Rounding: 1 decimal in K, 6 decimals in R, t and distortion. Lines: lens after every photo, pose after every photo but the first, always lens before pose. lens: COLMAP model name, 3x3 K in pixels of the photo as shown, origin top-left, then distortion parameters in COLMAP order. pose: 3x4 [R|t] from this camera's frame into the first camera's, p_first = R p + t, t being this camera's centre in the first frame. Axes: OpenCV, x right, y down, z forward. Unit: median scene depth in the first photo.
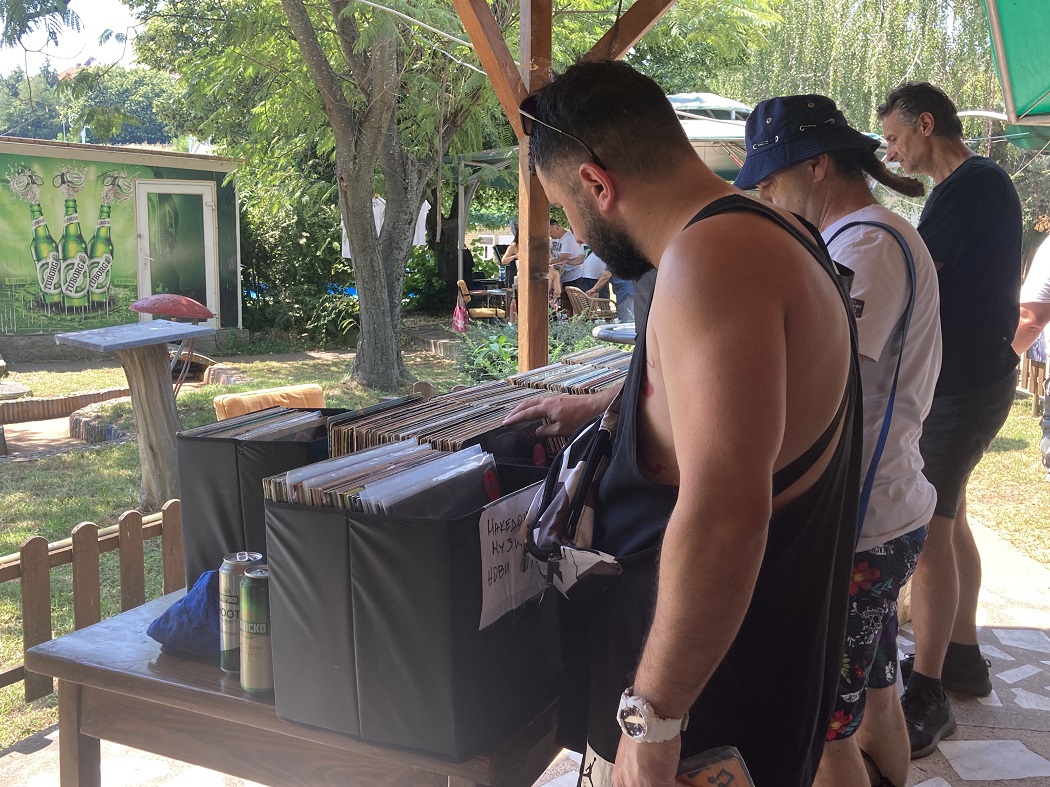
lens RADIAL K [[1009.7, 0, 525.0], [0, 1009.7, 393.5], [0, 0, 1]] dist [0.007798, -0.125086]
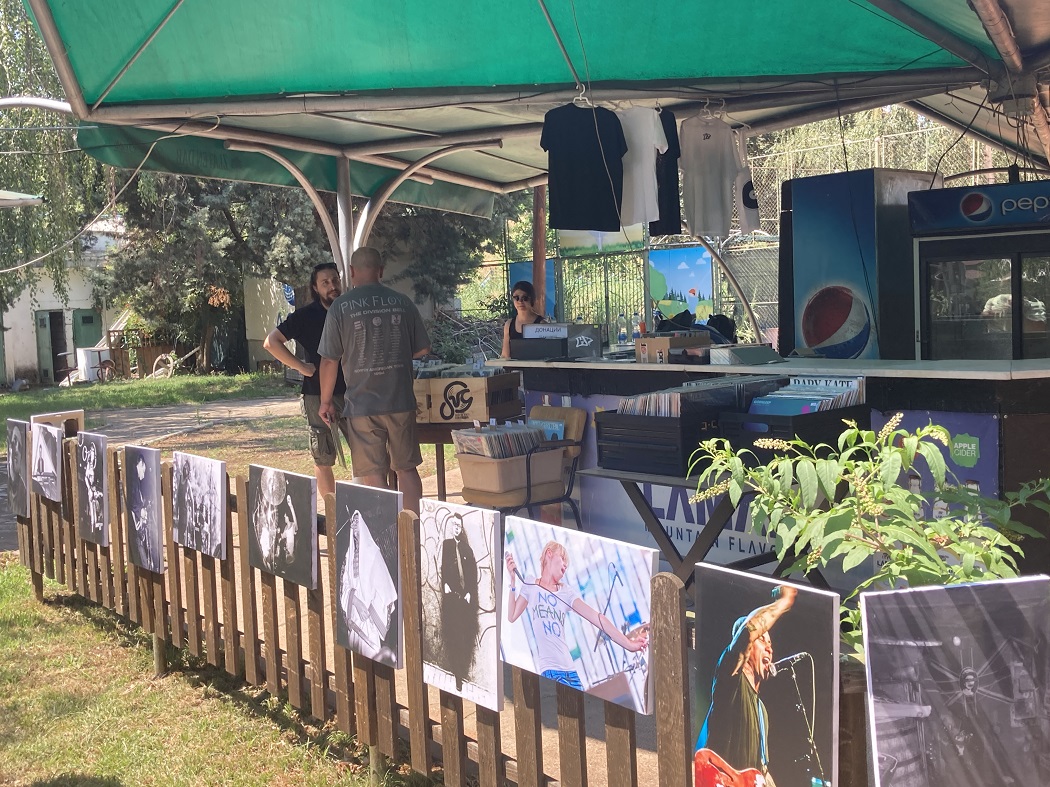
lens RADIAL K [[1078.9, 0, 525.0], [0, 1078.9, 393.5], [0, 0, 1]] dist [0.101613, 0.000829]
pose [[0.741317, -0.083507, 0.665940, 0.176395], [0.138438, 0.989917, -0.029975, -0.044507], [-0.656723, 0.114412, 0.745403, 0.278407]]
